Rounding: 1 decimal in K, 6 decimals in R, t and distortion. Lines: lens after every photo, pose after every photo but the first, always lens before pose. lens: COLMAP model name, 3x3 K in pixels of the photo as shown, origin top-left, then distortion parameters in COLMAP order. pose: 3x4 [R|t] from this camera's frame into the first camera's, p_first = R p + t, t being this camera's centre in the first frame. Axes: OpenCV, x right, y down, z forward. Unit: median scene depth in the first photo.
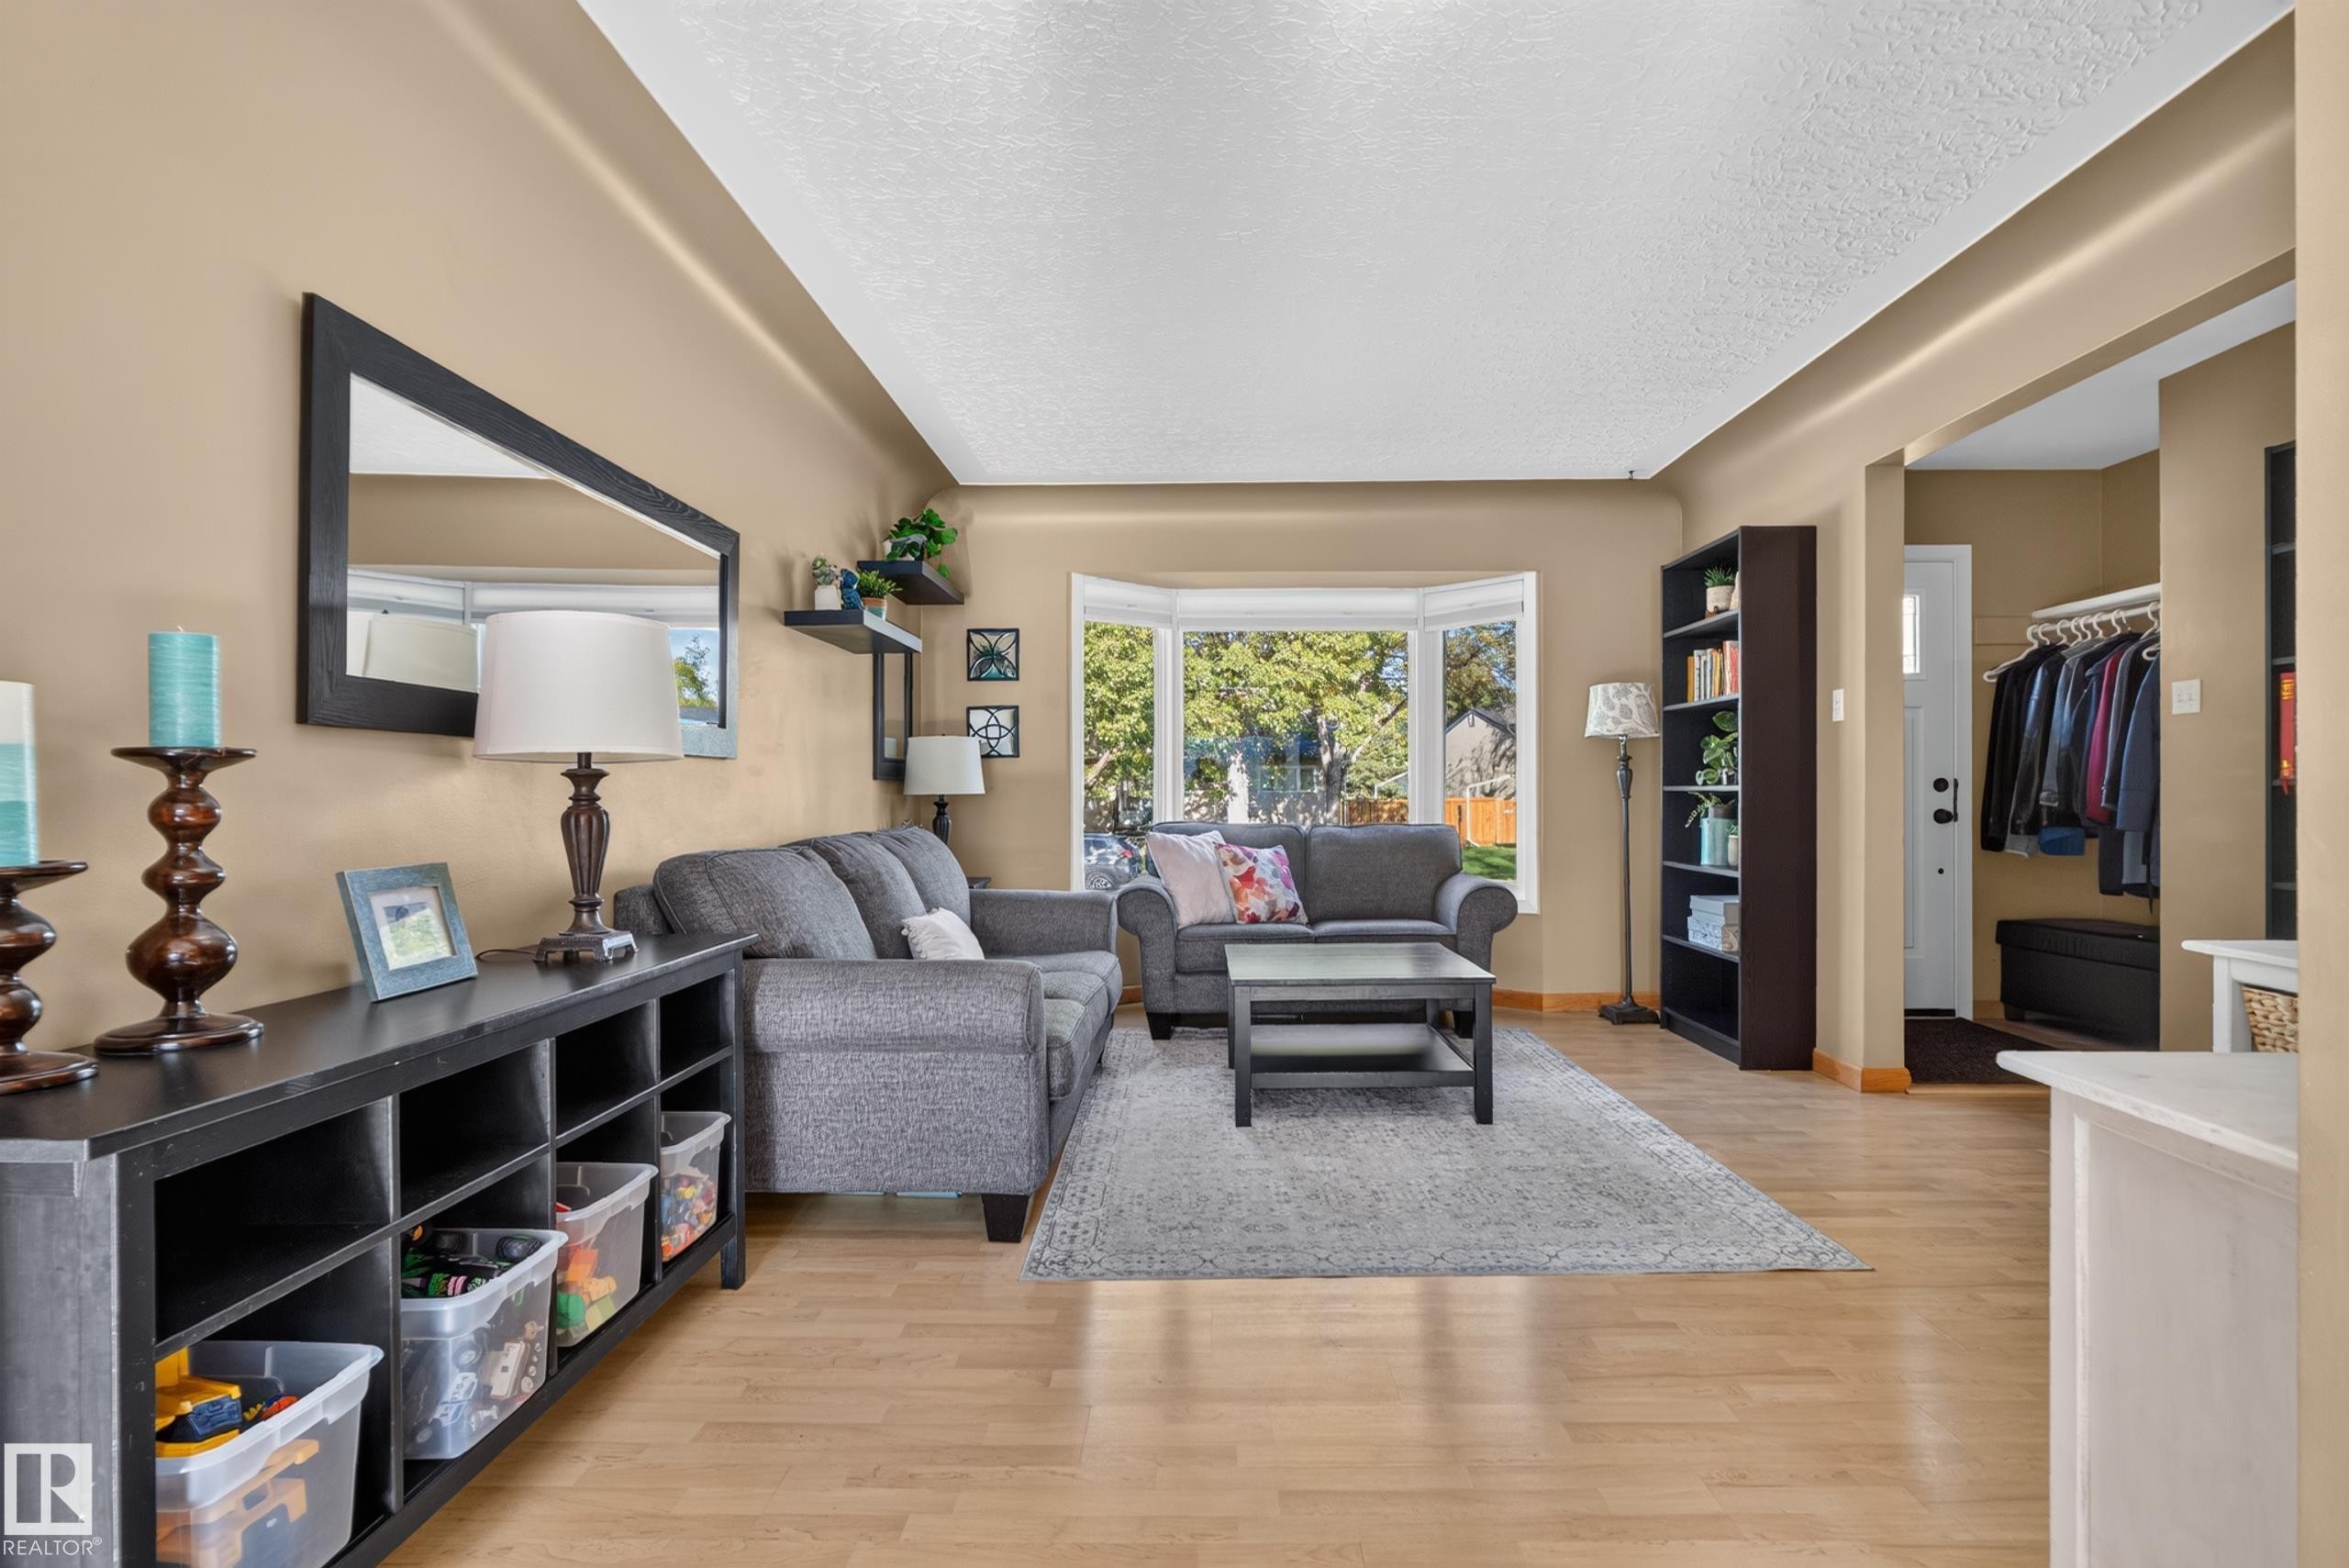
lens RADIAL K [[1212.9, 0, 1184.4], [0, 1212.9, 797.7], [0, 0, 1]] dist [-0.002132, 0.000275]
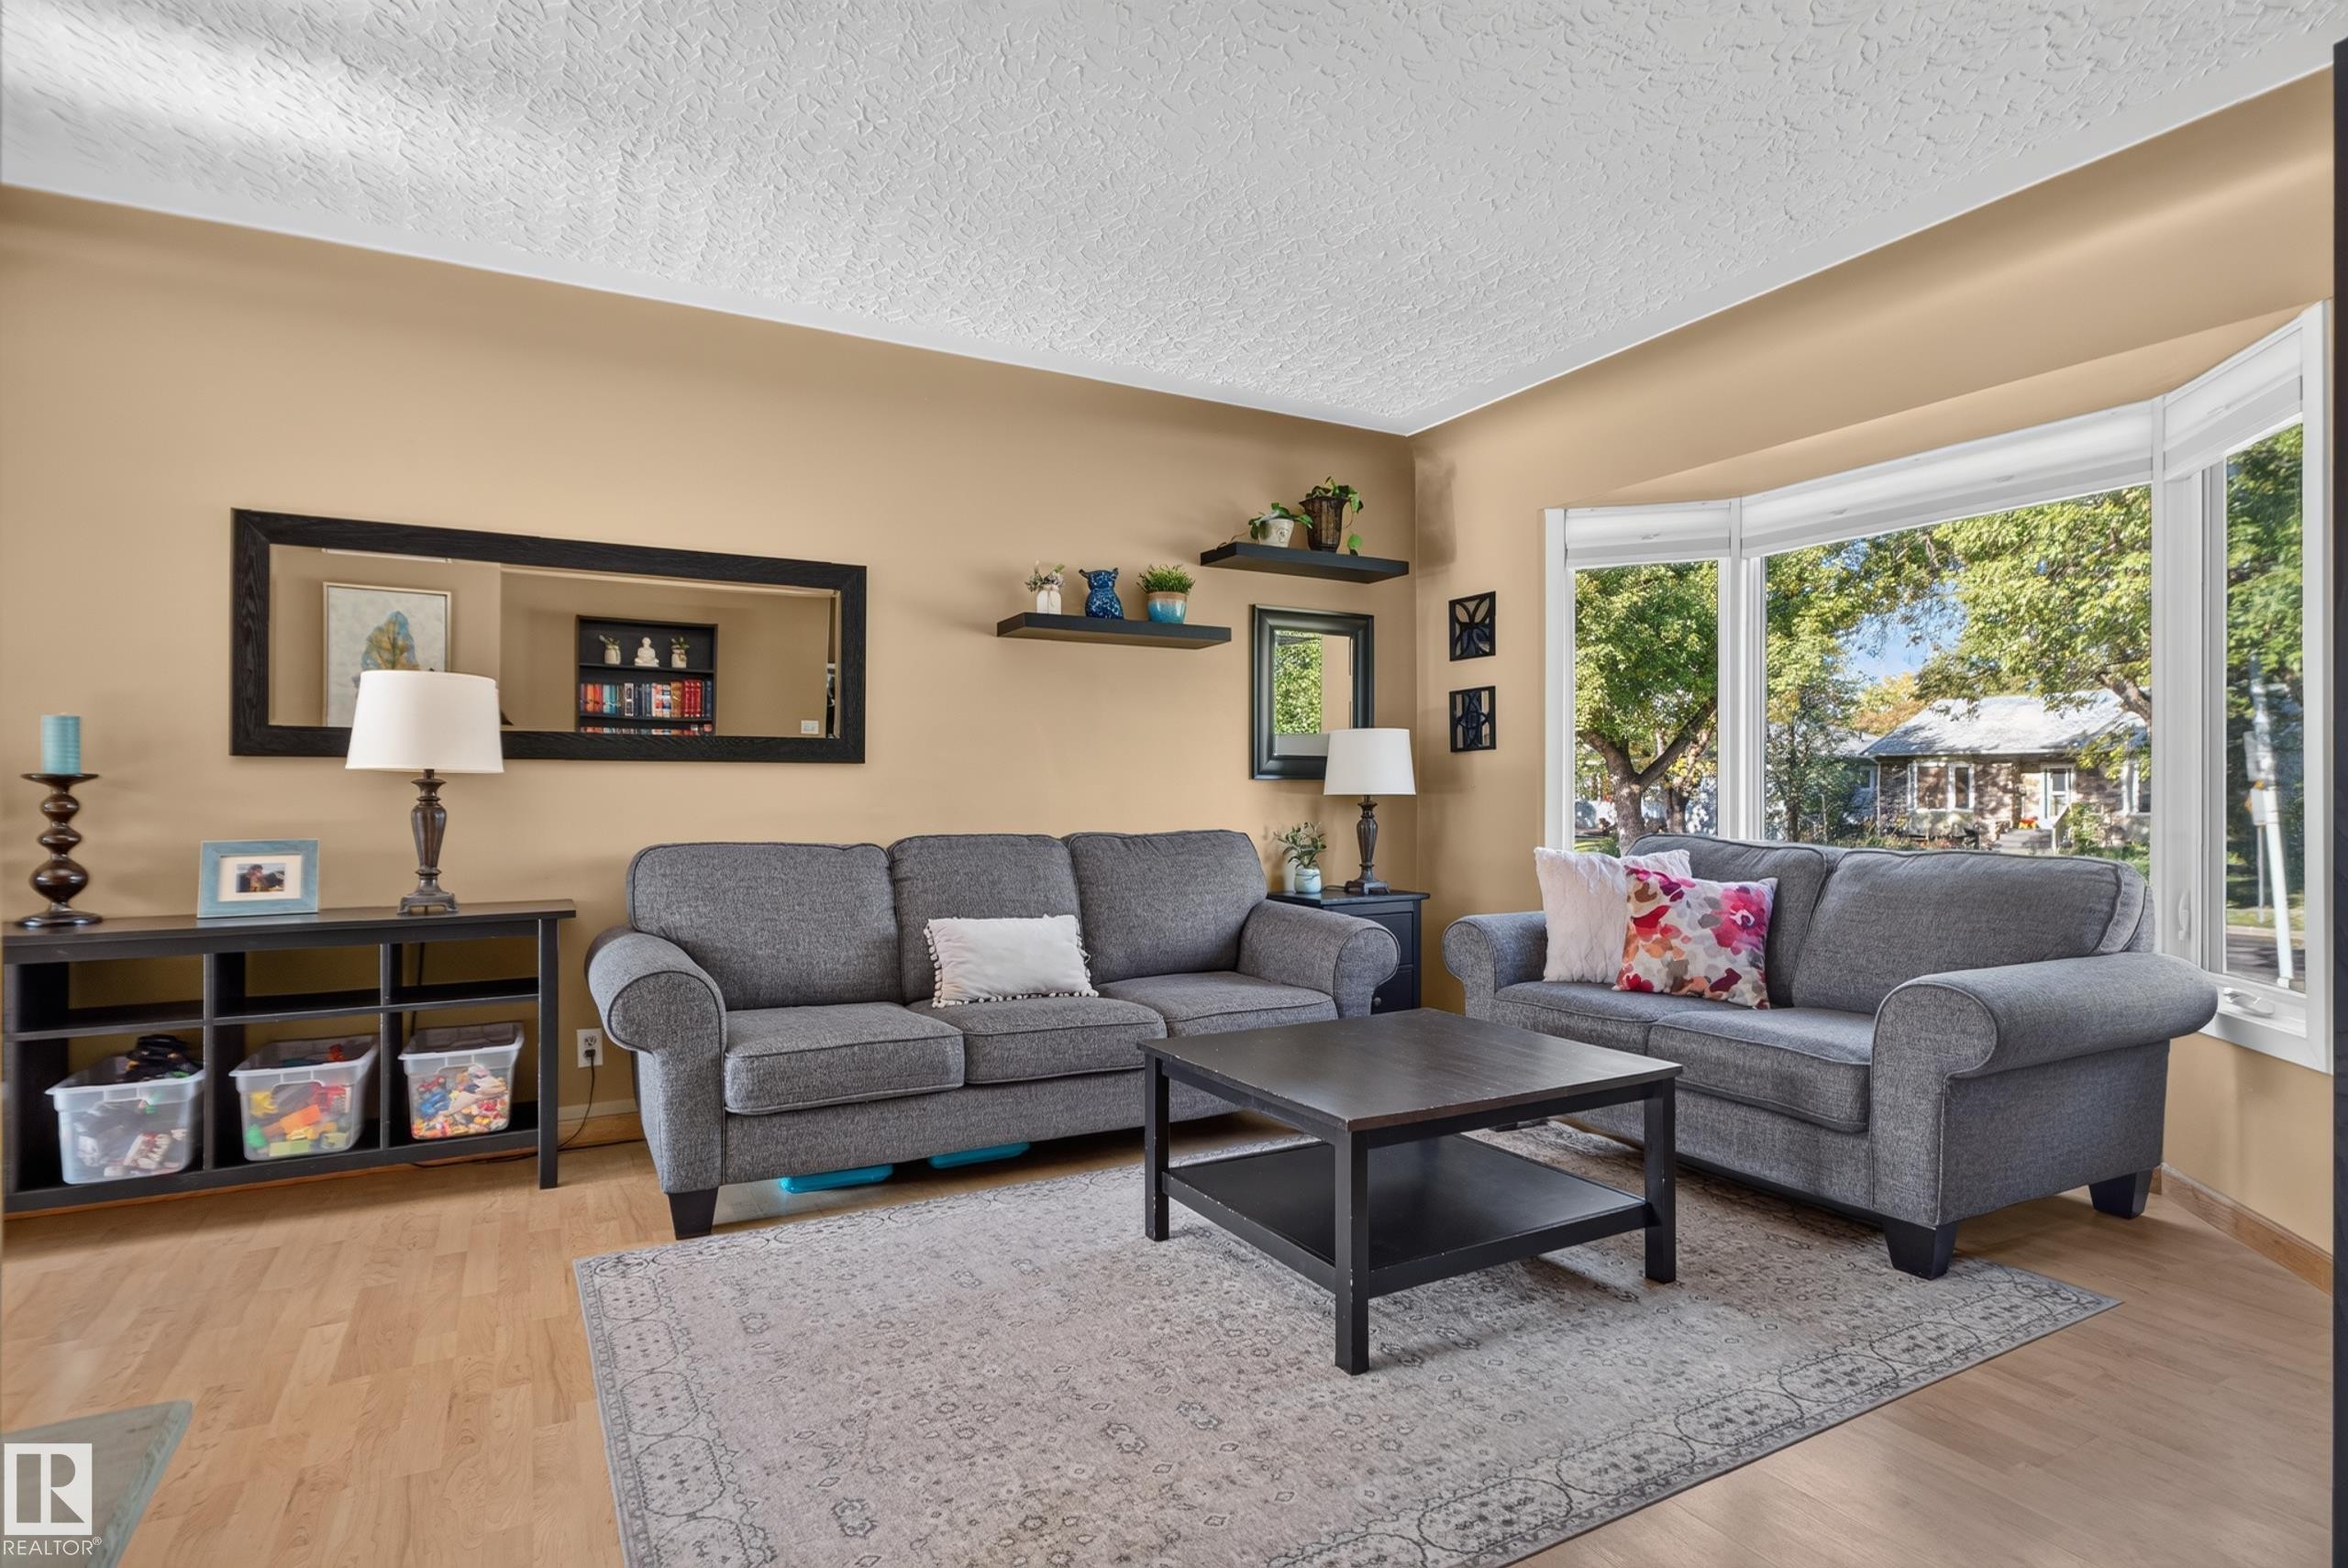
lens RADIAL K [[1198.8, 0, 1178.3], [0, 1198.8, 783.5], [0, 0, 1]] dist [-0.001583, 0.000770]
pose [[0.499121, -0.001804, -0.866530, 0.684992], [-0.003261, 0.999987, -0.003960, -0.009016], [0.866526, 0.004802, 0.499109, 0.624092]]
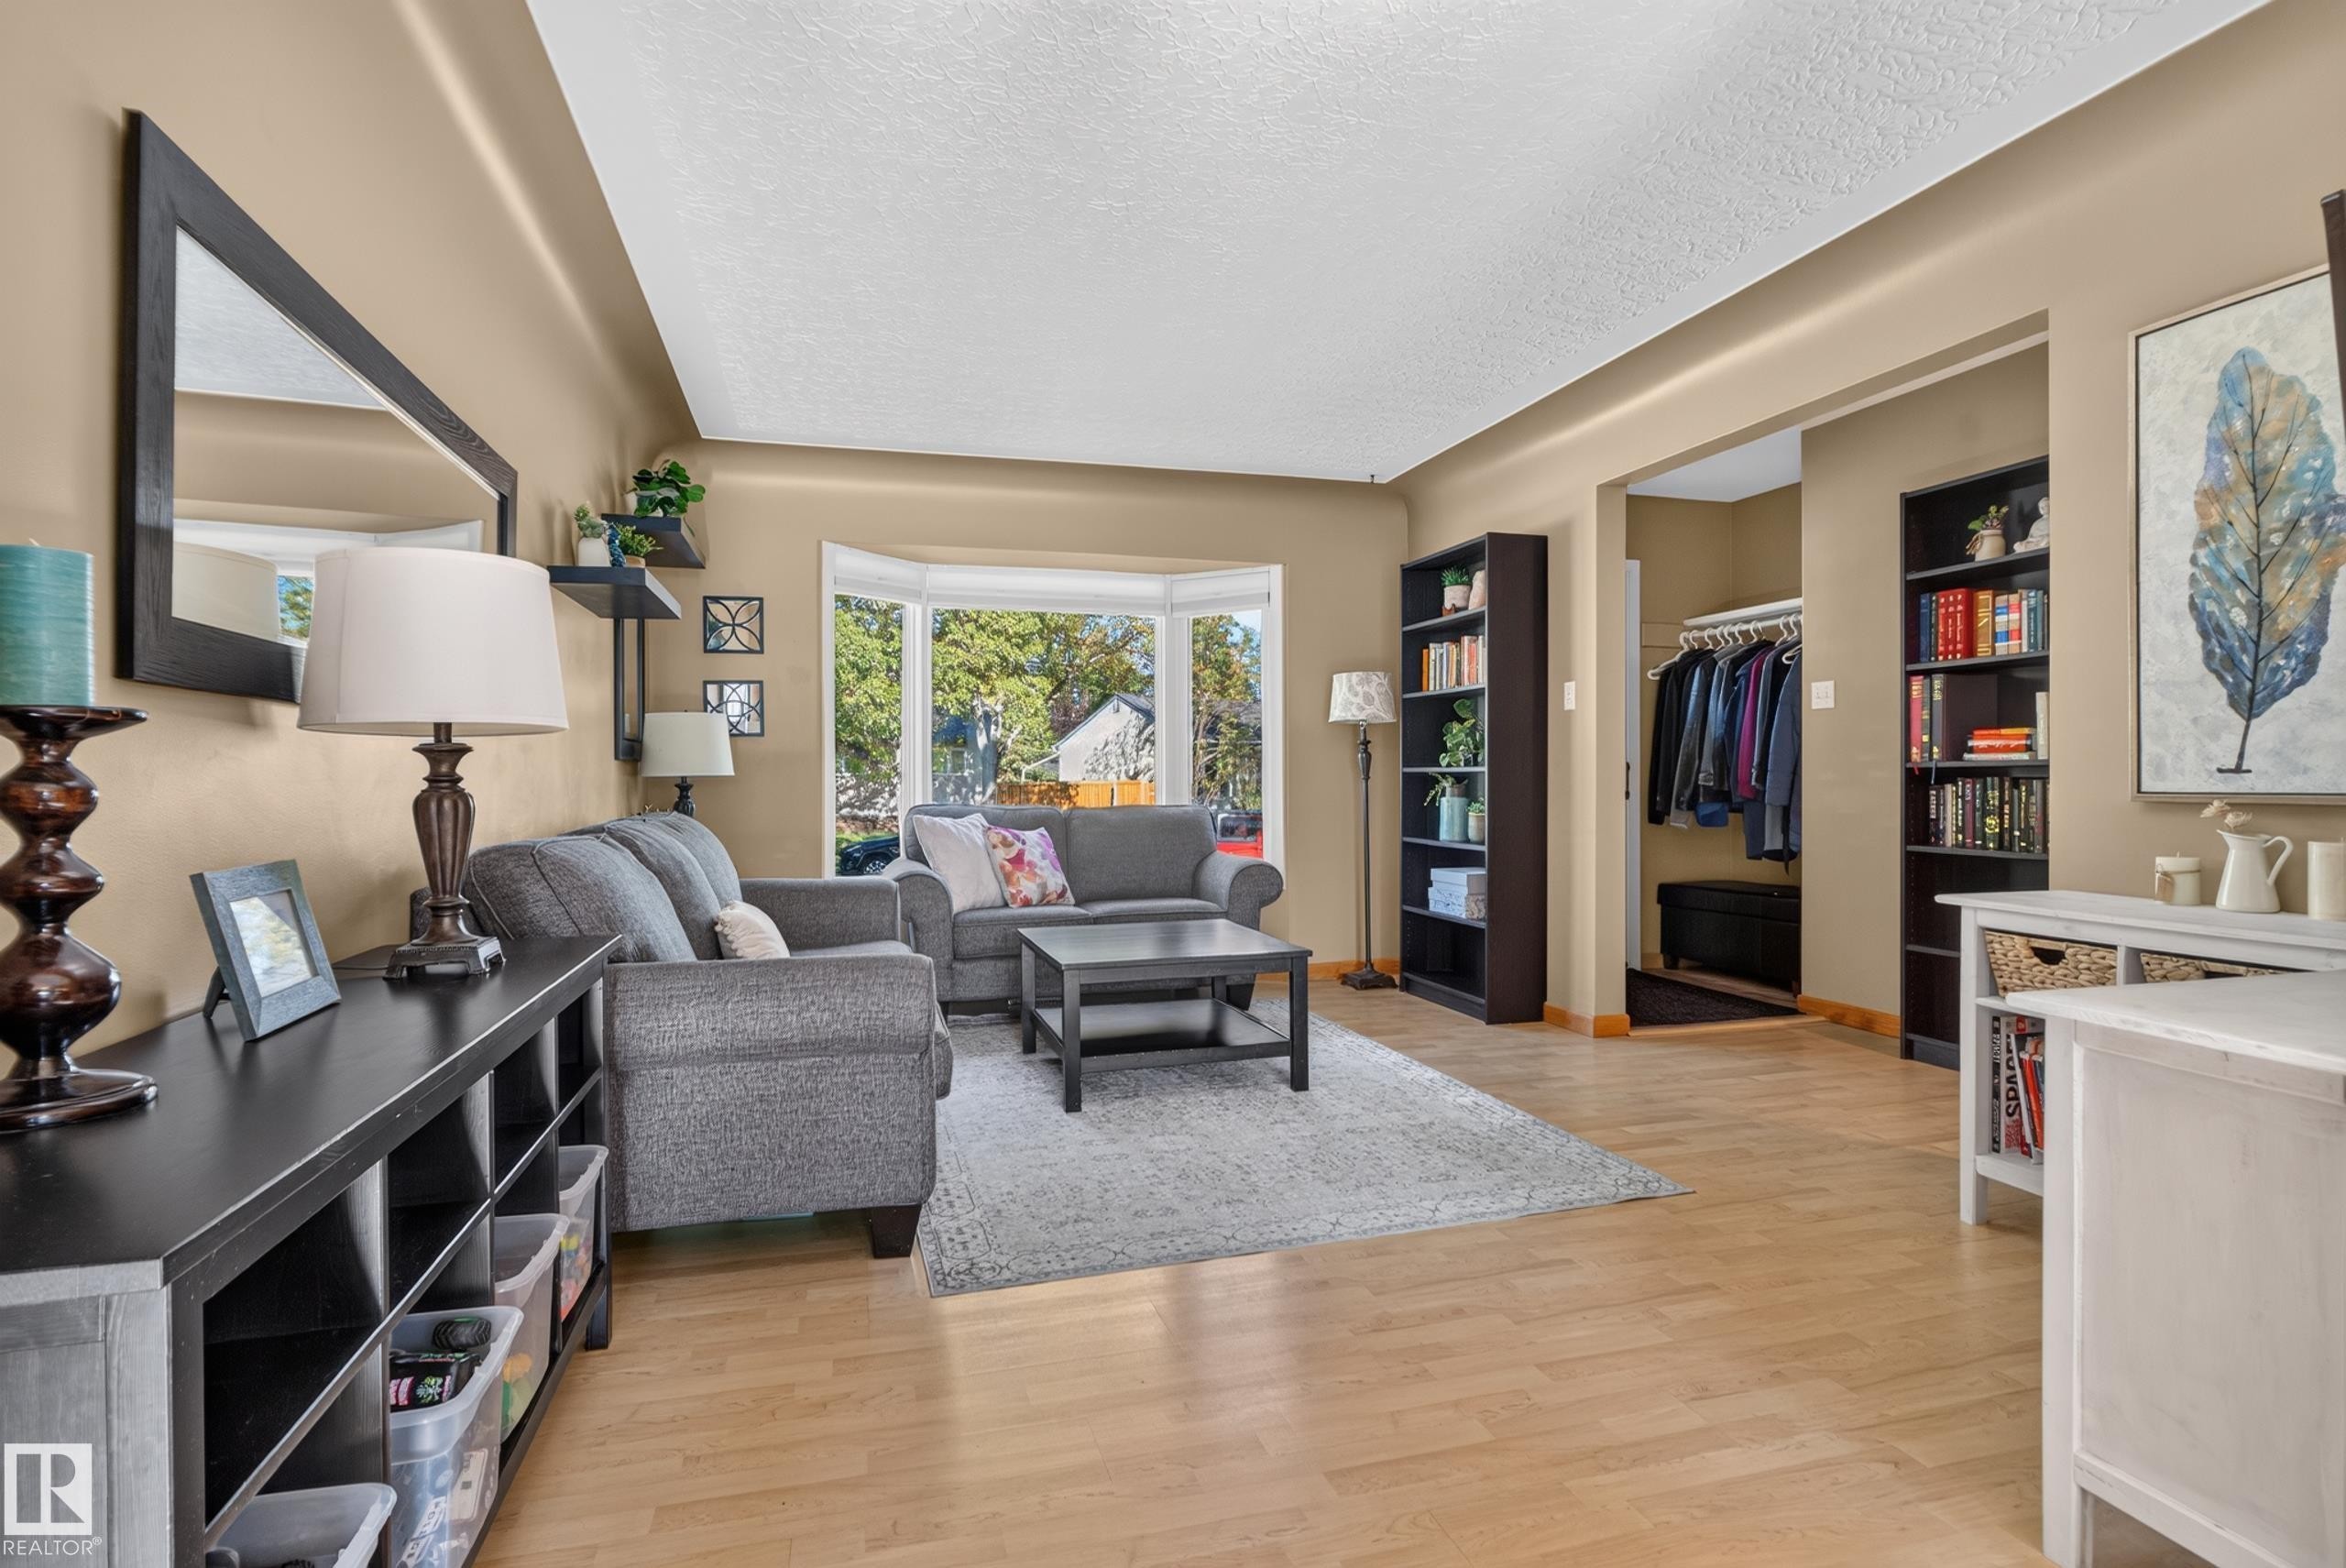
lens RADIAL K [[1197.9, 0, 1177.3], [0, 1197.9, 783.5], [0, 0, 1]] dist [-0.001583, 0.000770]
pose [[0.956739, -0.002116, 0.290938, -0.148887], [0.001369, 0.999995, 0.002770, 0.001385], [-0.290943, -0.002252, 0.956738, 0.044574]]
